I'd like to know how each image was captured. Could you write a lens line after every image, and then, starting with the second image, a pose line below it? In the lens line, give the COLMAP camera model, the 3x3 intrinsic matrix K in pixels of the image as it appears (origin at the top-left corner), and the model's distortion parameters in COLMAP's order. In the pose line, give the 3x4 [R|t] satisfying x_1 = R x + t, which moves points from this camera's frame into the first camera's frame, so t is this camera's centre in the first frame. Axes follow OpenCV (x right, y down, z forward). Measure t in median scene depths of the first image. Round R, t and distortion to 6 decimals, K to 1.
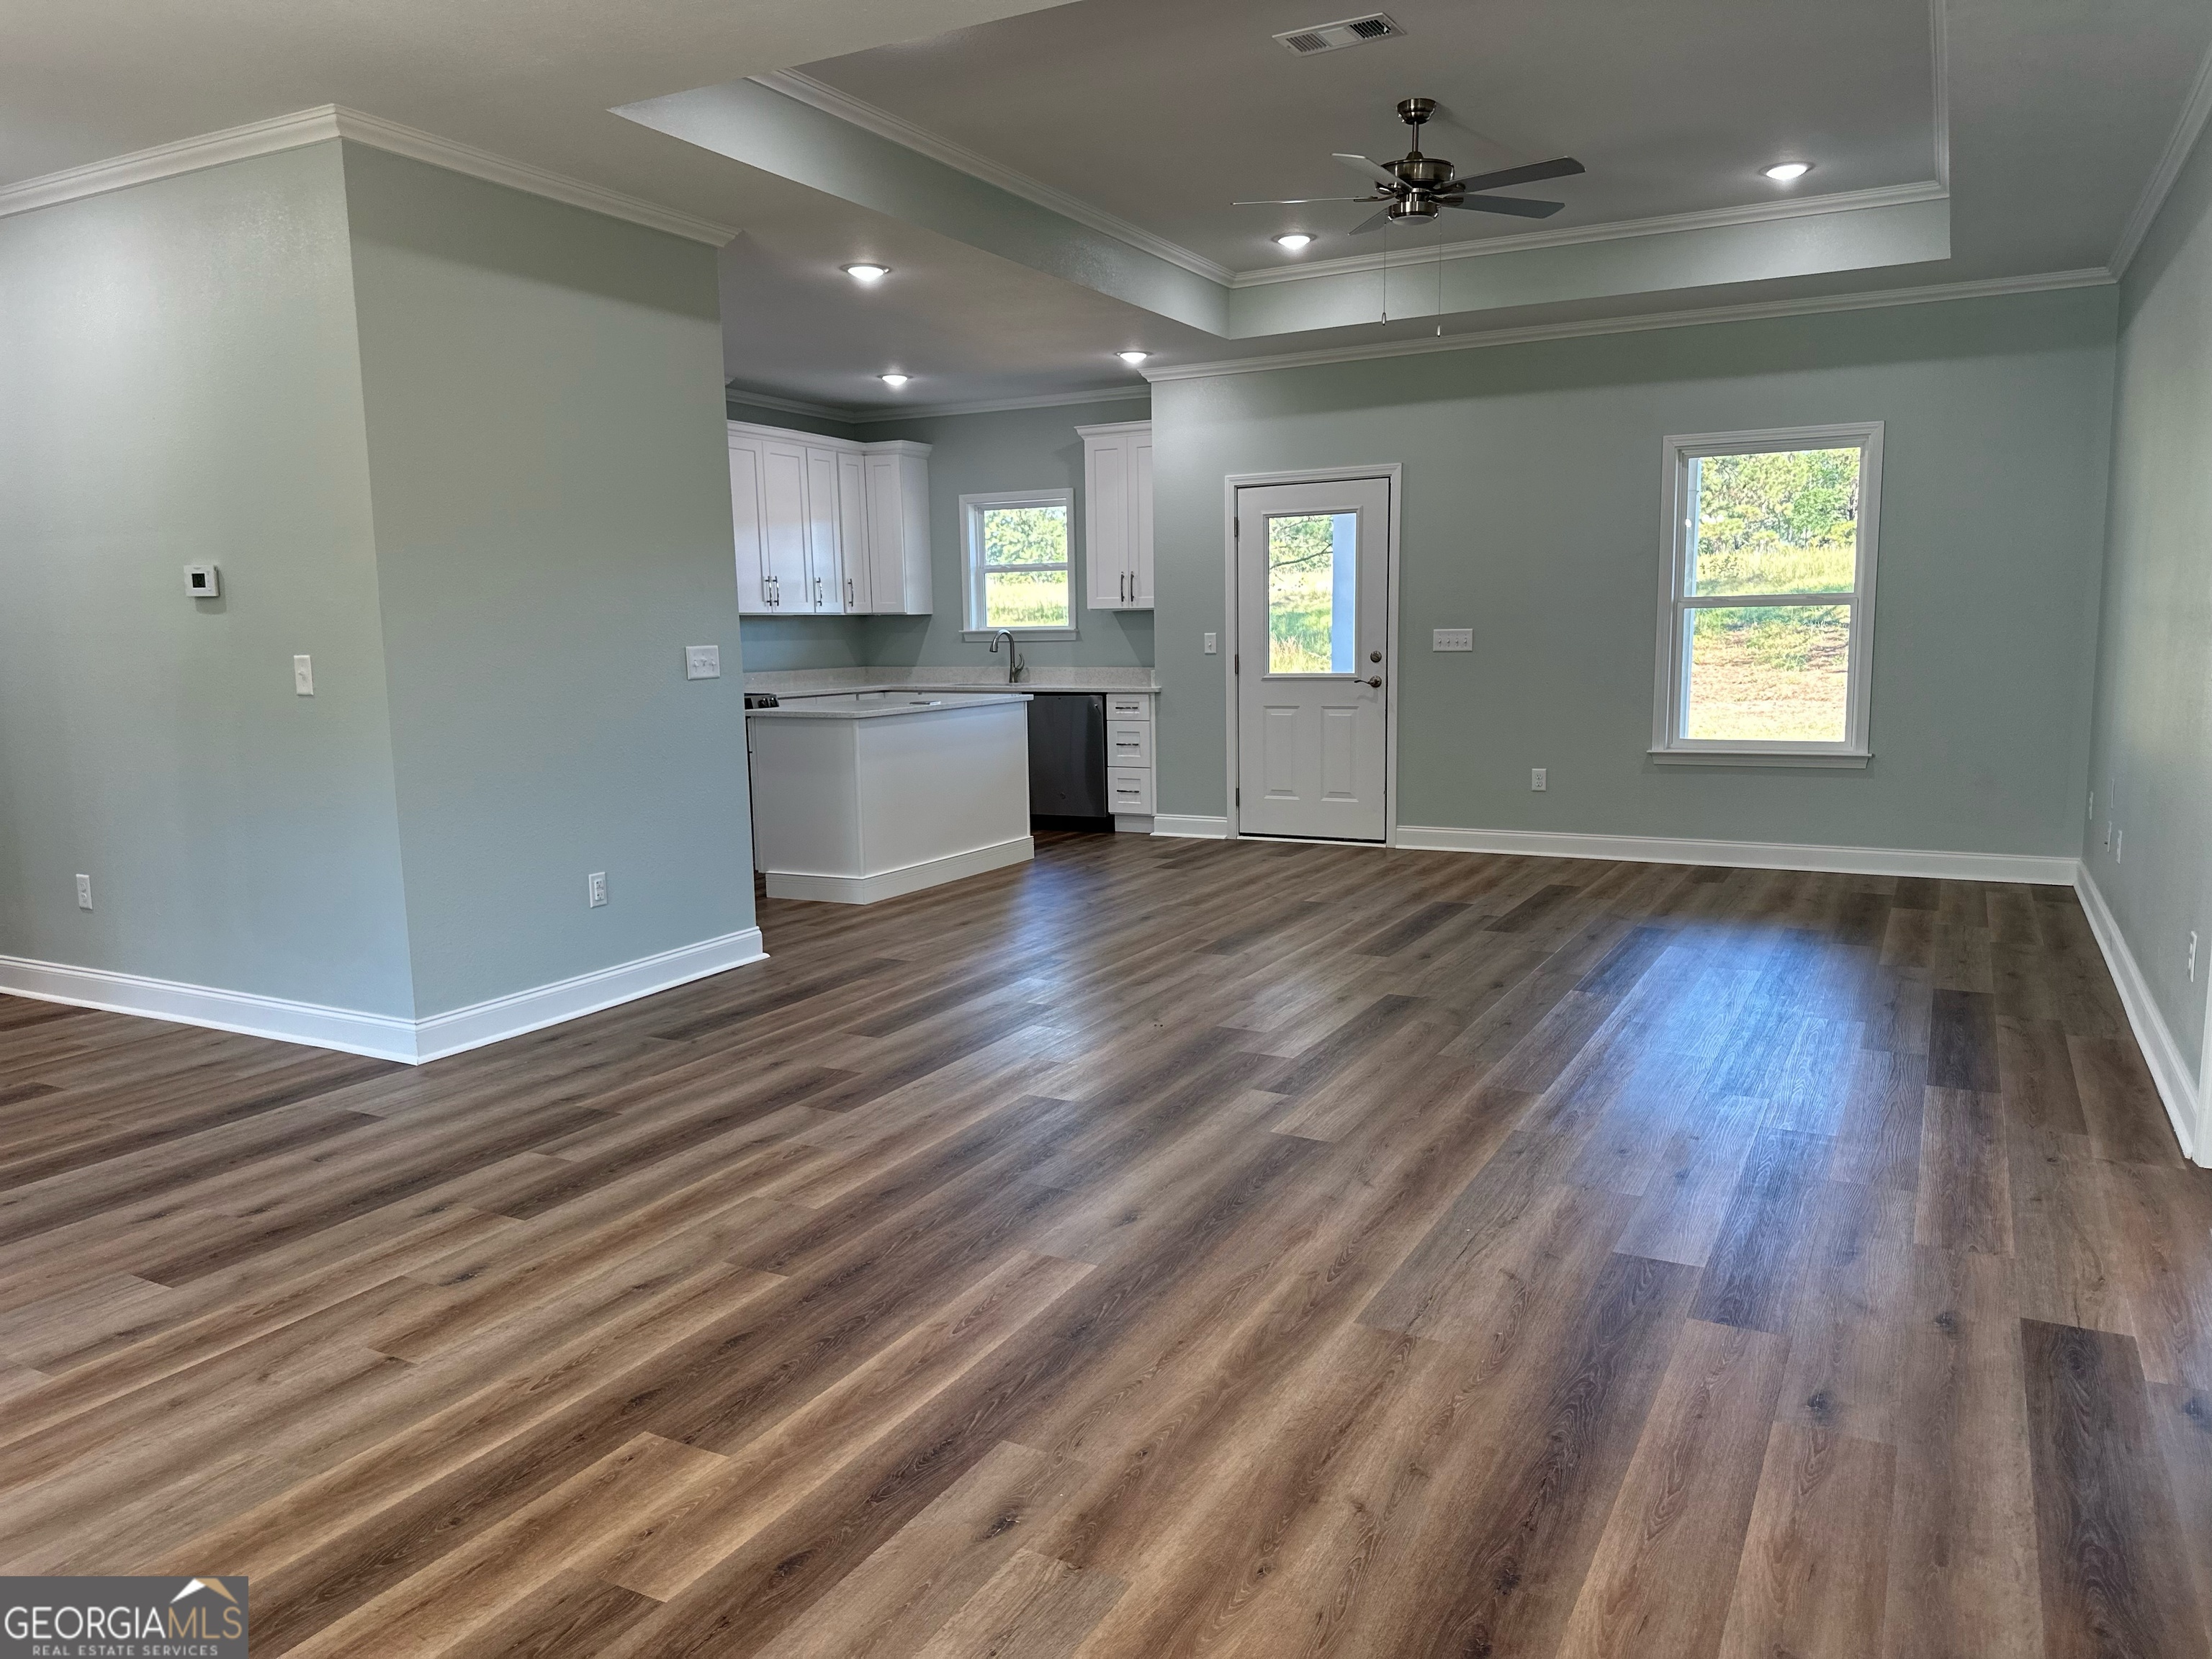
lens RADIAL K [[1569.8, 0, 1105.1], [0, 1569.8, 840.3], [0, 0, 1]] dist [0.033490, -0.047015]
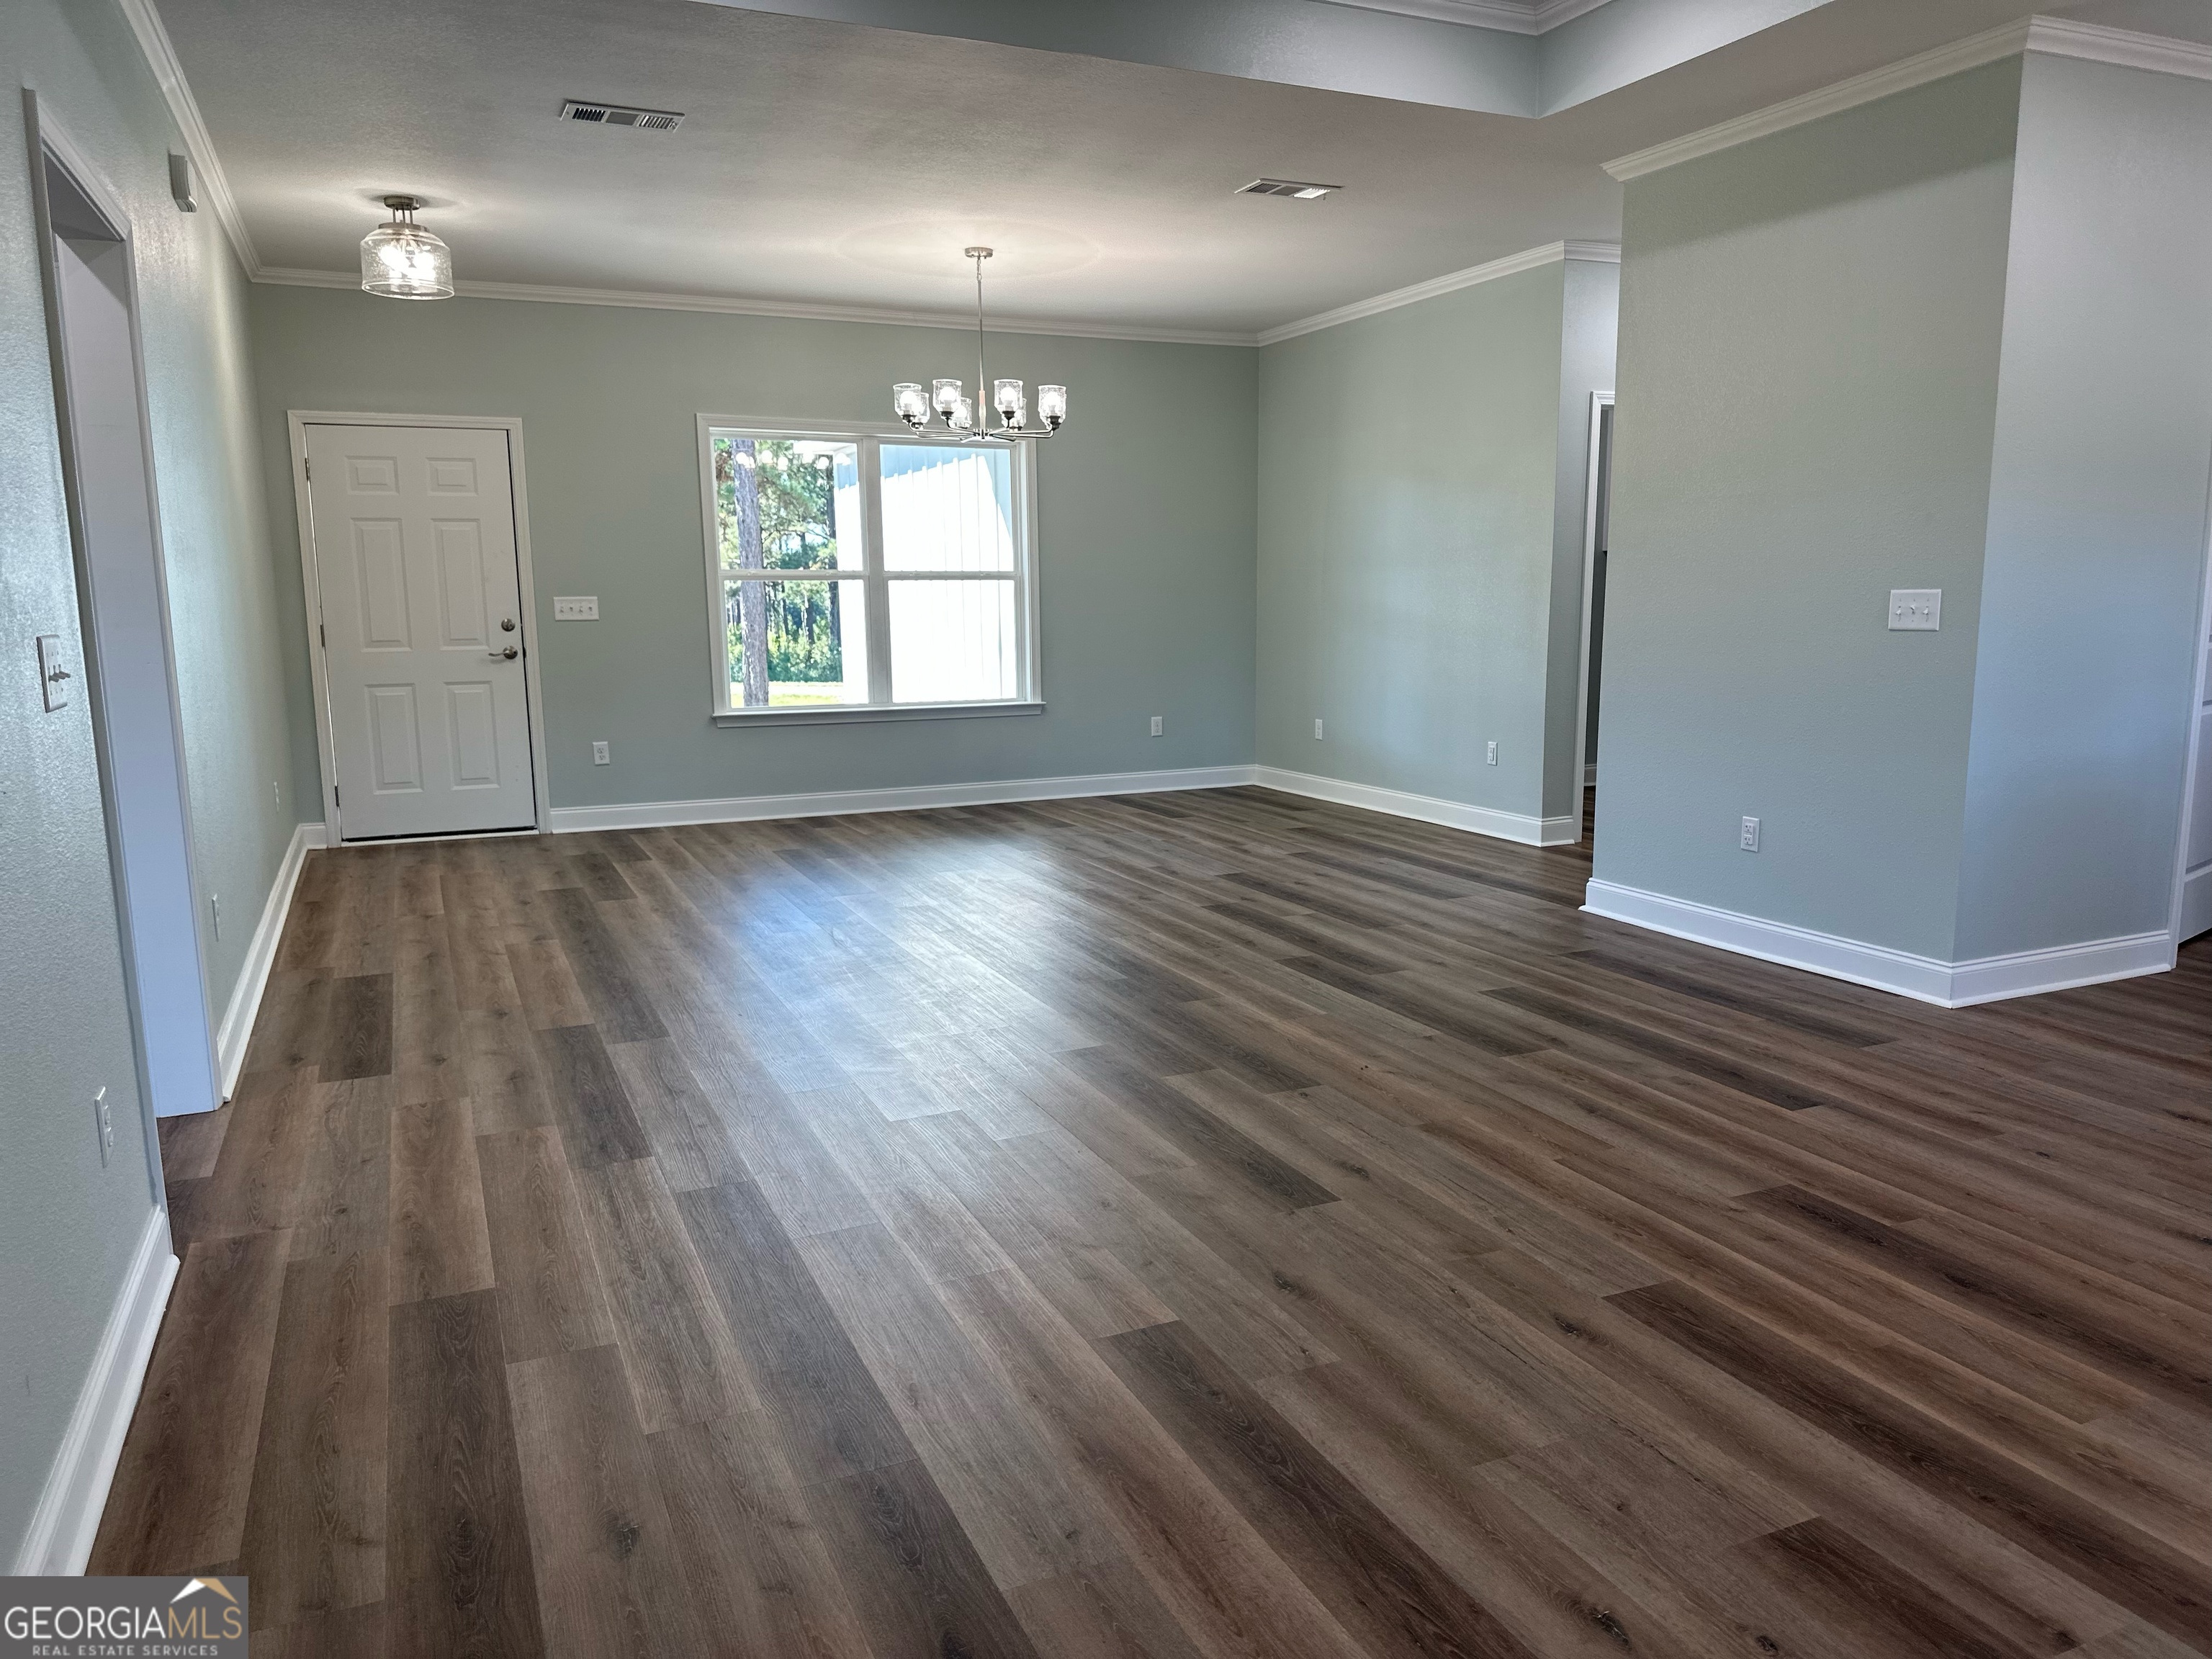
lens RADIAL K [[1569.8, 0, 1110.6], [0, 1569.8, 827.4], [0, 0, 1]] dist [0.033490, -0.047015]
pose [[-0.612913, 0.151239, -0.775541, 0.385816], [-0.087267, 0.962550, 0.256675, -0.106916], [0.785317, 0.224999, -0.576761, 0.702714]]
